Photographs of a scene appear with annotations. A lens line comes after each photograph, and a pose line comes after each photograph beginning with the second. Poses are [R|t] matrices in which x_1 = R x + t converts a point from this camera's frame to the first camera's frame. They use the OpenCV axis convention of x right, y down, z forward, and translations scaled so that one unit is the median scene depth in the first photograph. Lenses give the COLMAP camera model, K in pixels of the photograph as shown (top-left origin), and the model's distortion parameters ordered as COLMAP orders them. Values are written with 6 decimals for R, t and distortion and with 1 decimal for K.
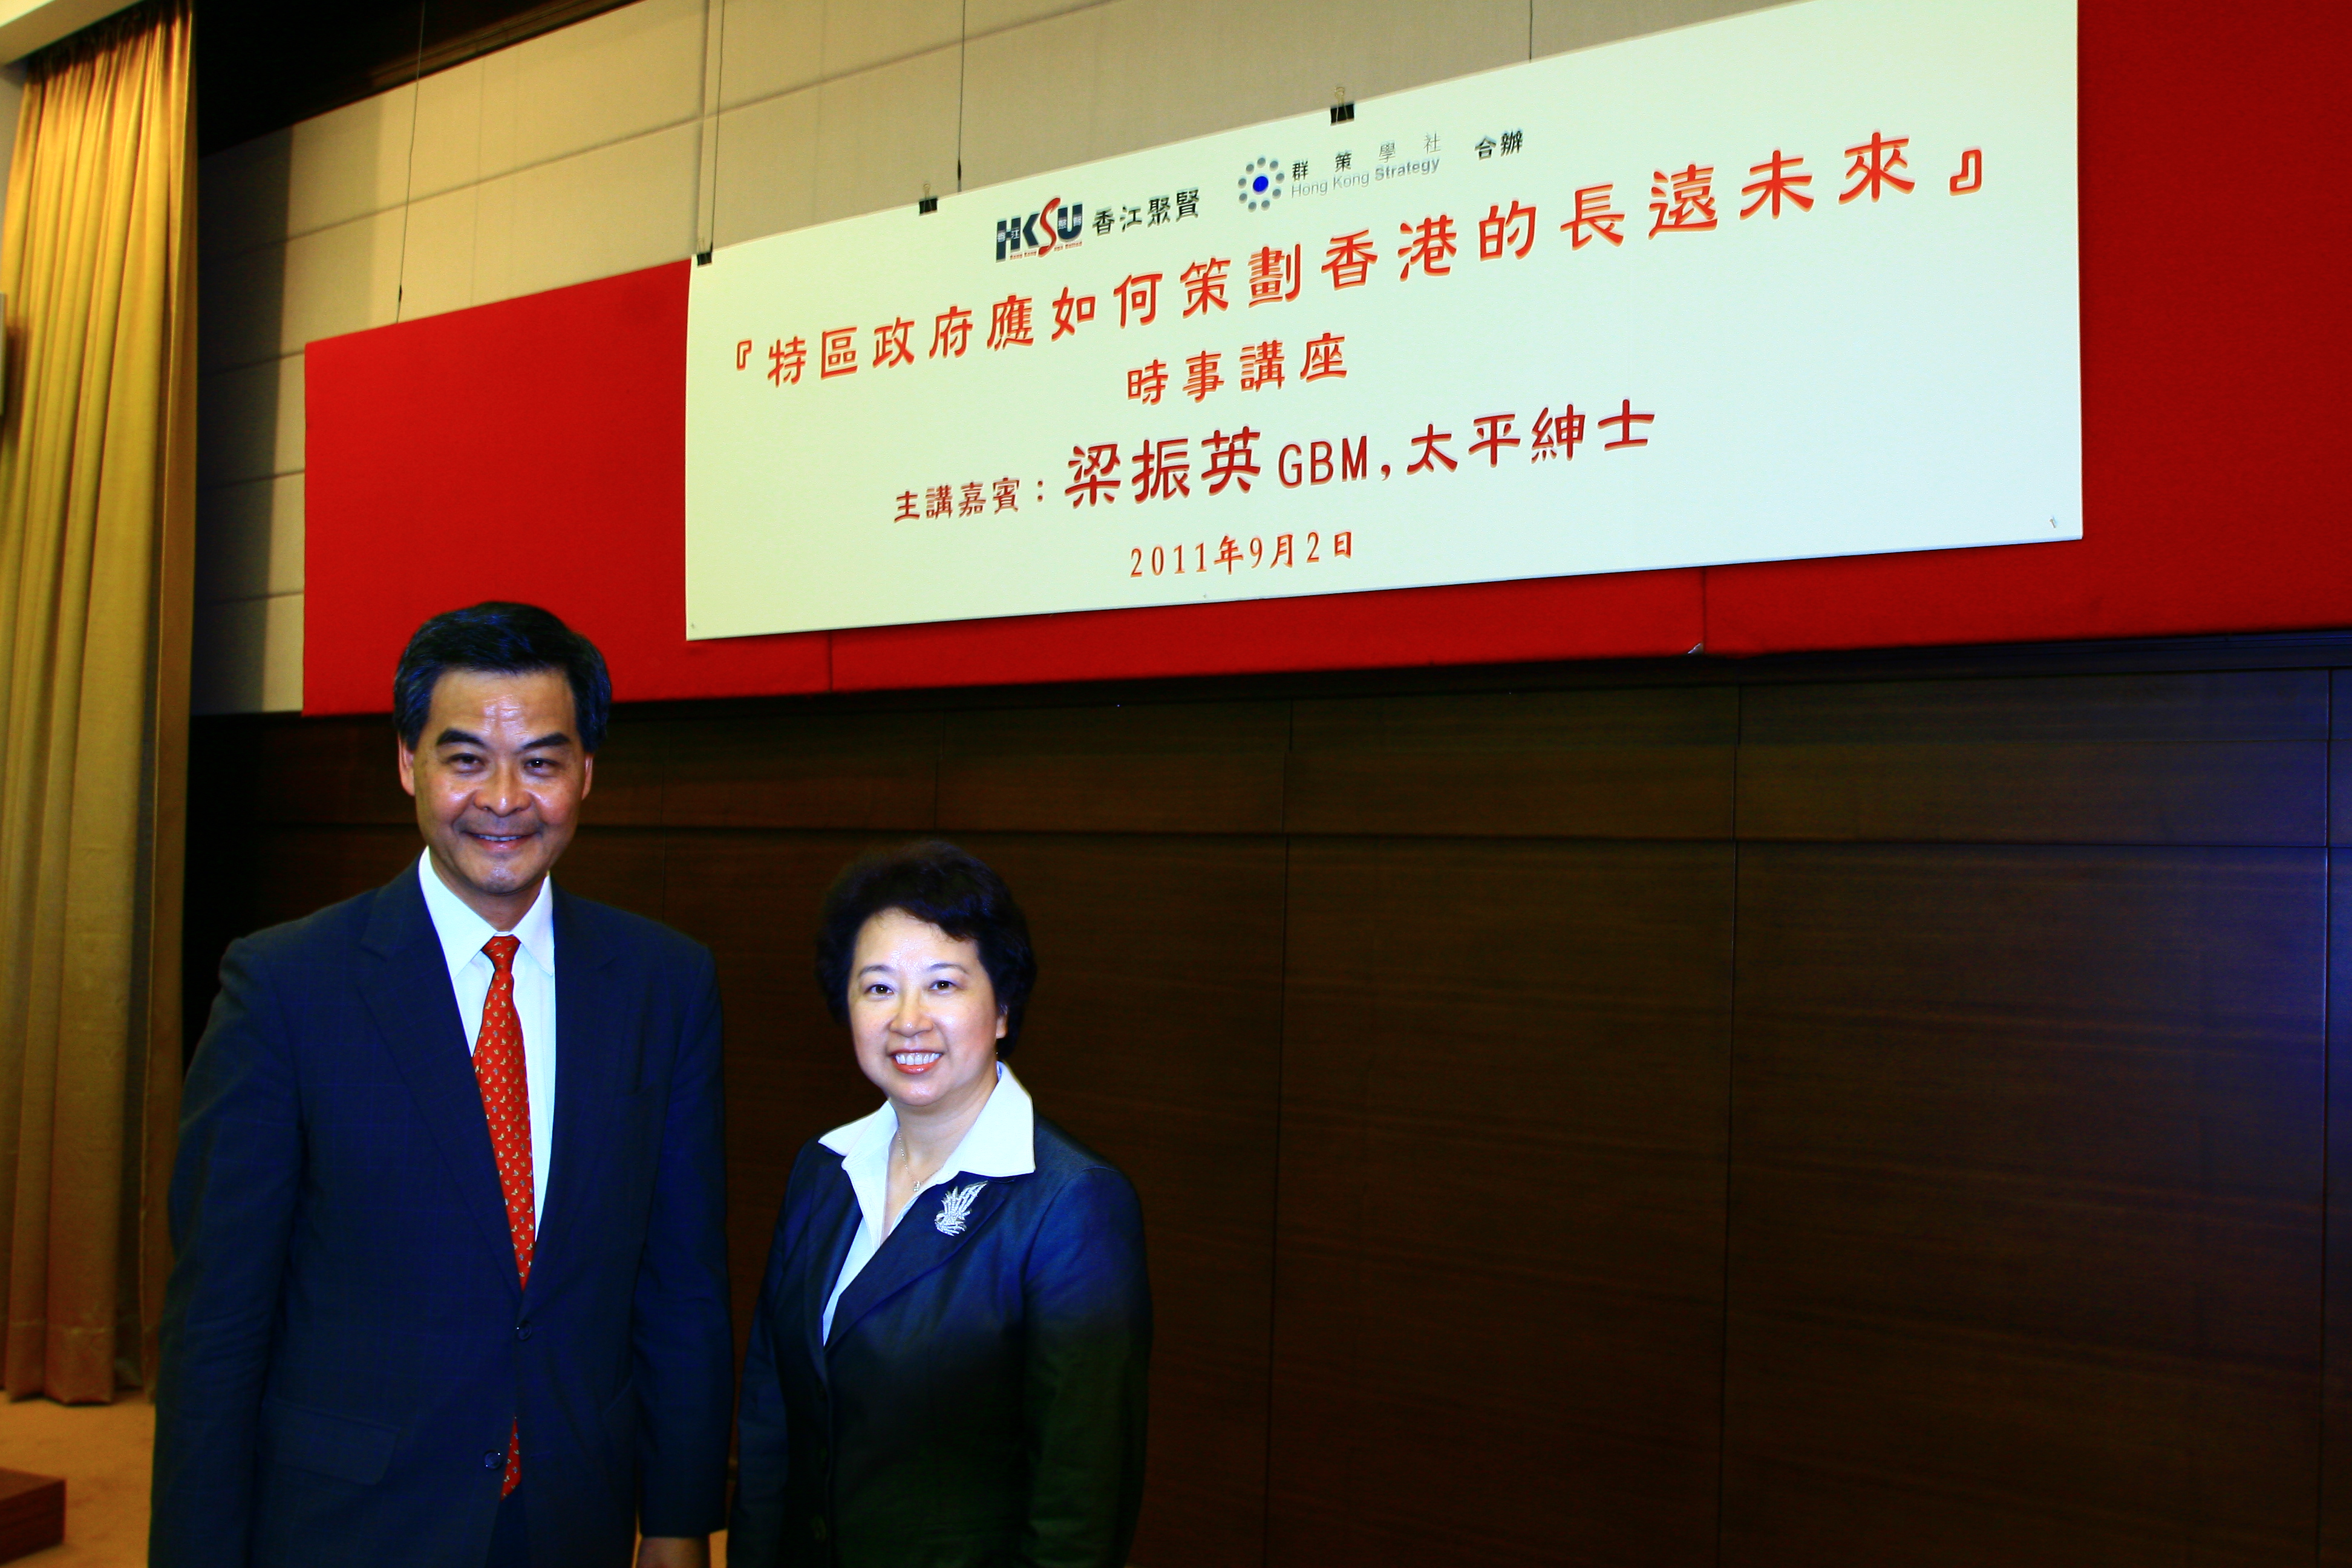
lens RADIAL K [[2012.4, 0, 1176.0], [0, 2012.4, 784.0], [0, 0, 1]] dist [-0.065417, 0.019805]
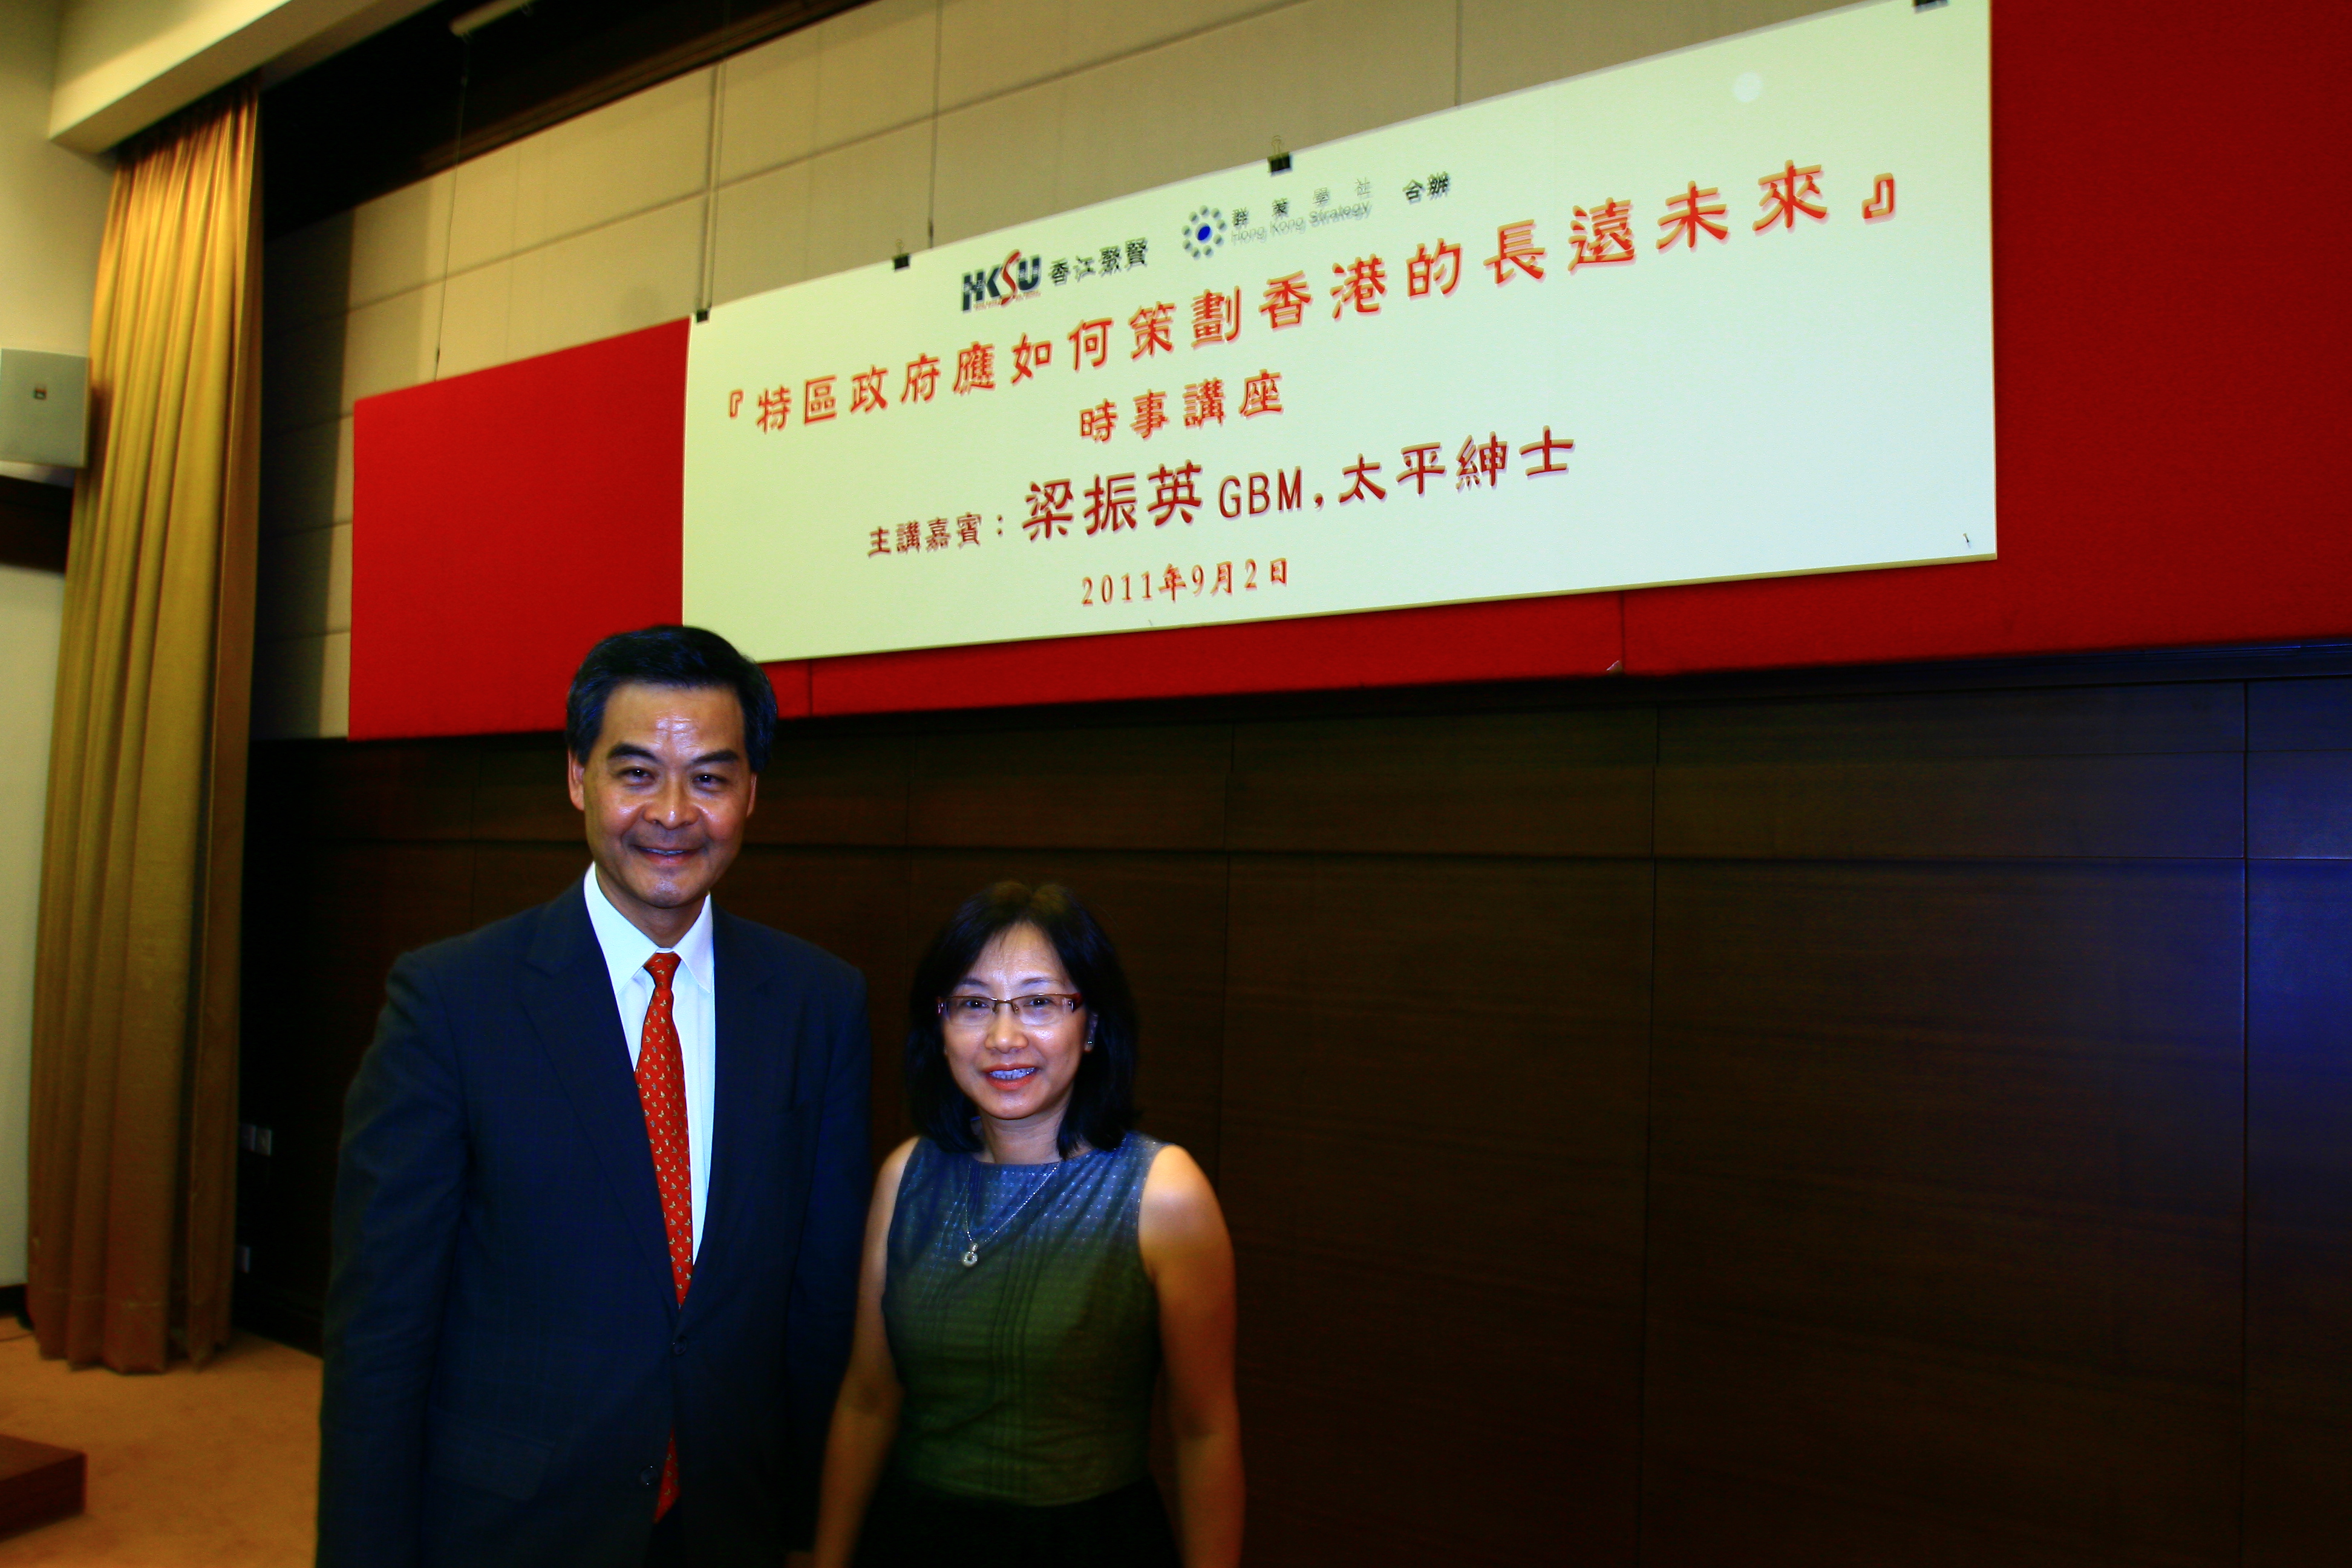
lens RADIAL K [[1710.8, 0, 1176.0], [0, 1710.8, 784.0], [0, 0, 1]] dist [-0.056562, 0.033897]
pose [[0.999936, 0.003298, -0.010837, 0.037919], [-0.003489, 0.999837, -0.017692, 0.006710], [0.010777, 0.017729, 0.999785, 0.106785]]
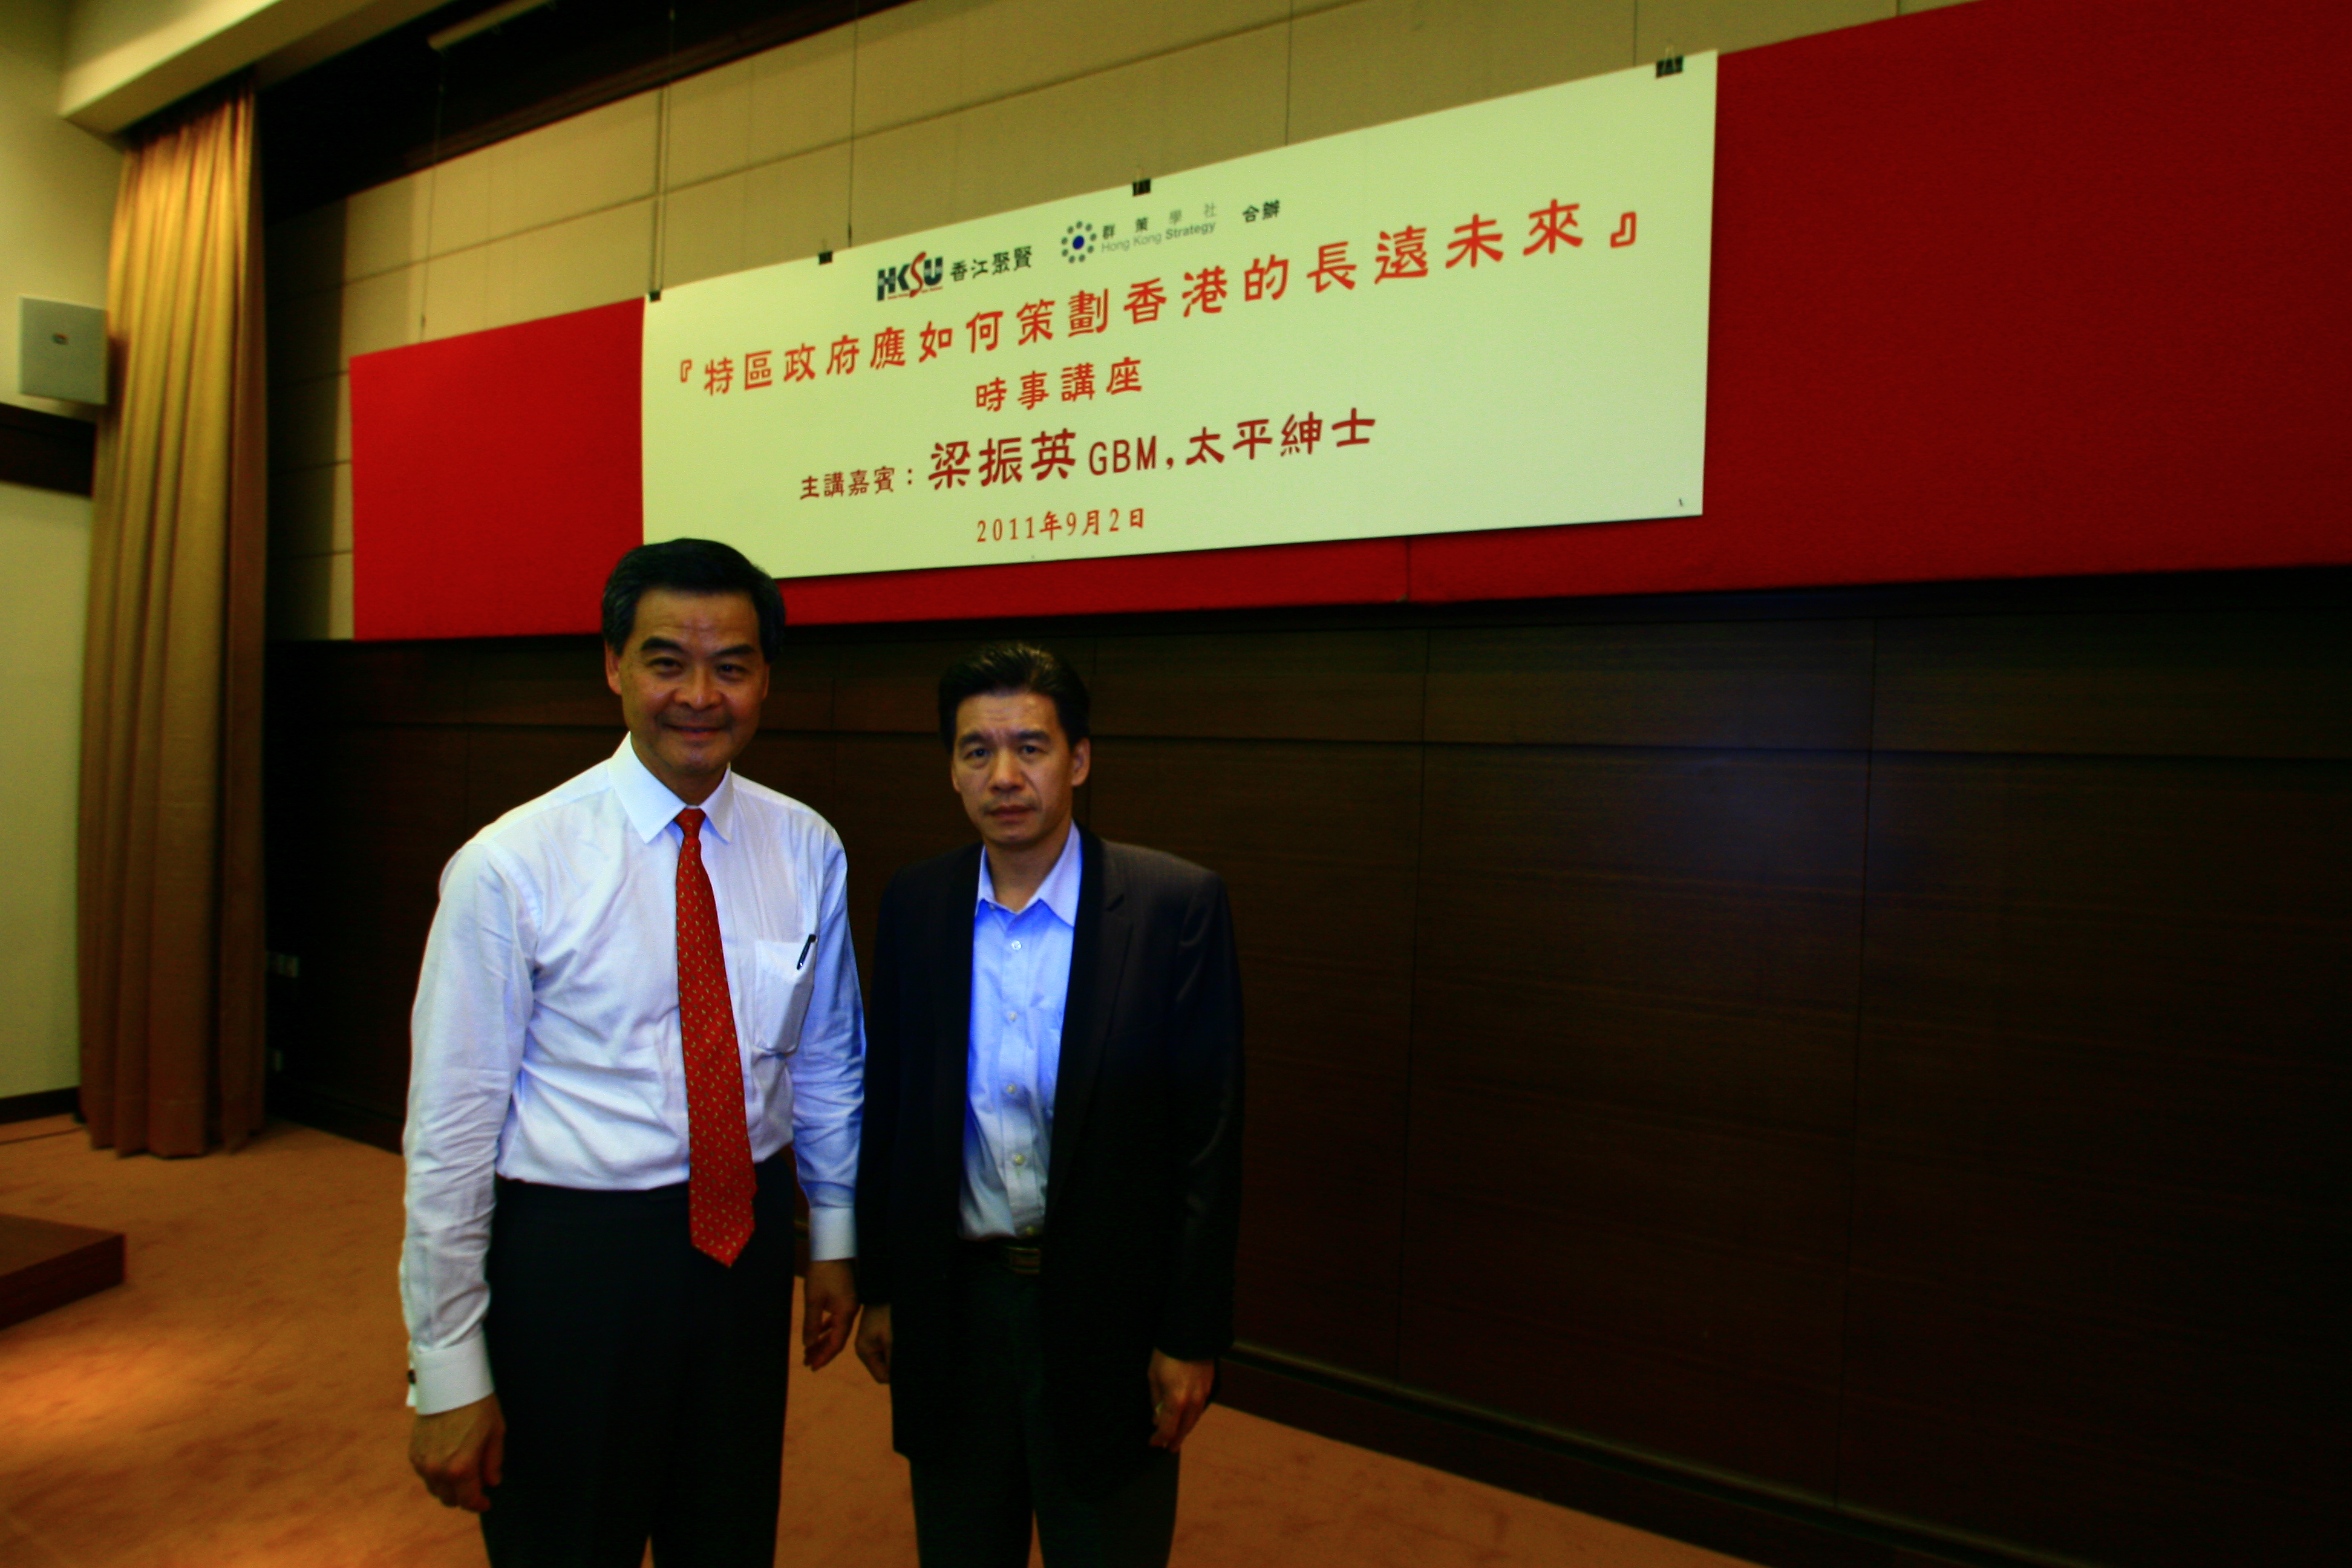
lens RADIAL K [[1171.4, 0, 1176.0], [0, 1171.4, 784.0], [0, 0, 1]] dist [-0.002703, -0.008828]
pose [[0.990836, 0.009109, 0.134762, 0.005183], [-0.016473, 0.998425, 0.053626, 0.014606], [-0.134062, -0.055355, 0.989426, 0.204742]]
